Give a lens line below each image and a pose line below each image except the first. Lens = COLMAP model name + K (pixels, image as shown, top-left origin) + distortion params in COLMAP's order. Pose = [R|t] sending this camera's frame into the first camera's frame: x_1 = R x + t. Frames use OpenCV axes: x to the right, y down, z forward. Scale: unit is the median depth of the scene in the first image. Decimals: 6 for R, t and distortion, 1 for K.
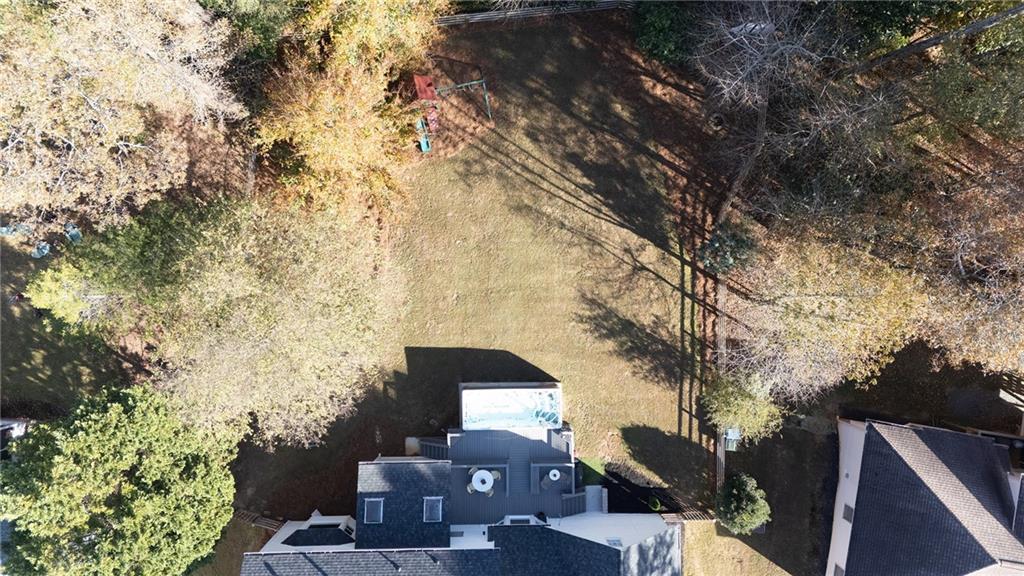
lens RADIAL K [[692.8, 0, 528.9], [0, 692.8, 289.1], [0, 0, 1]] dist [0.082995, -0.084163]
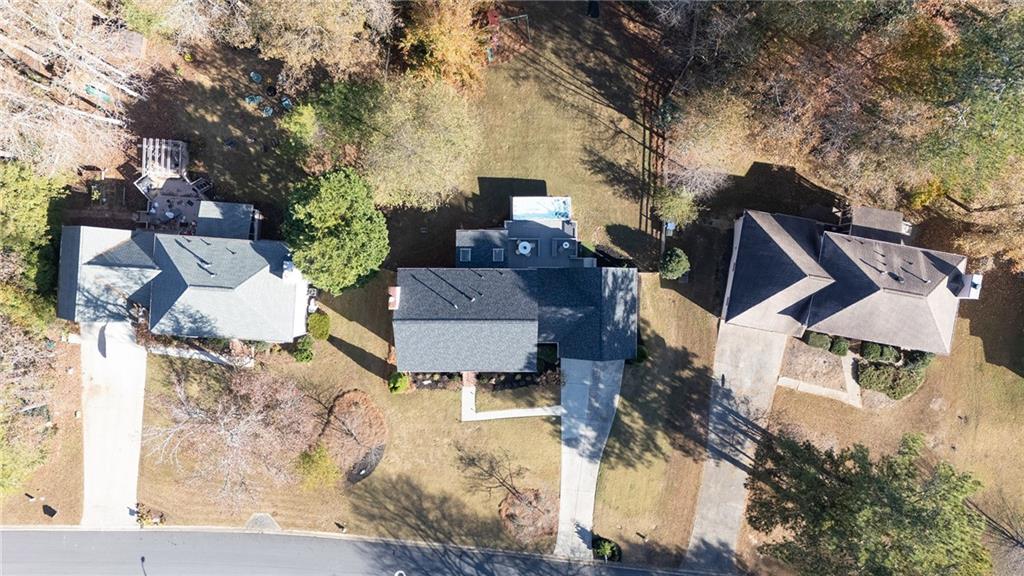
lens RADIAL K [[757.4, 0, 511.8], [0, 757.4, 309.4], [0, 0, 1]] dist [0.096010, -0.138088]
pose [[0.999646, 0.018685, -0.018917, -0.056257], [-0.019062, 0.999619, -0.019938, 0.443224], [0.018537, 0.020292, 0.999622, -0.840660]]
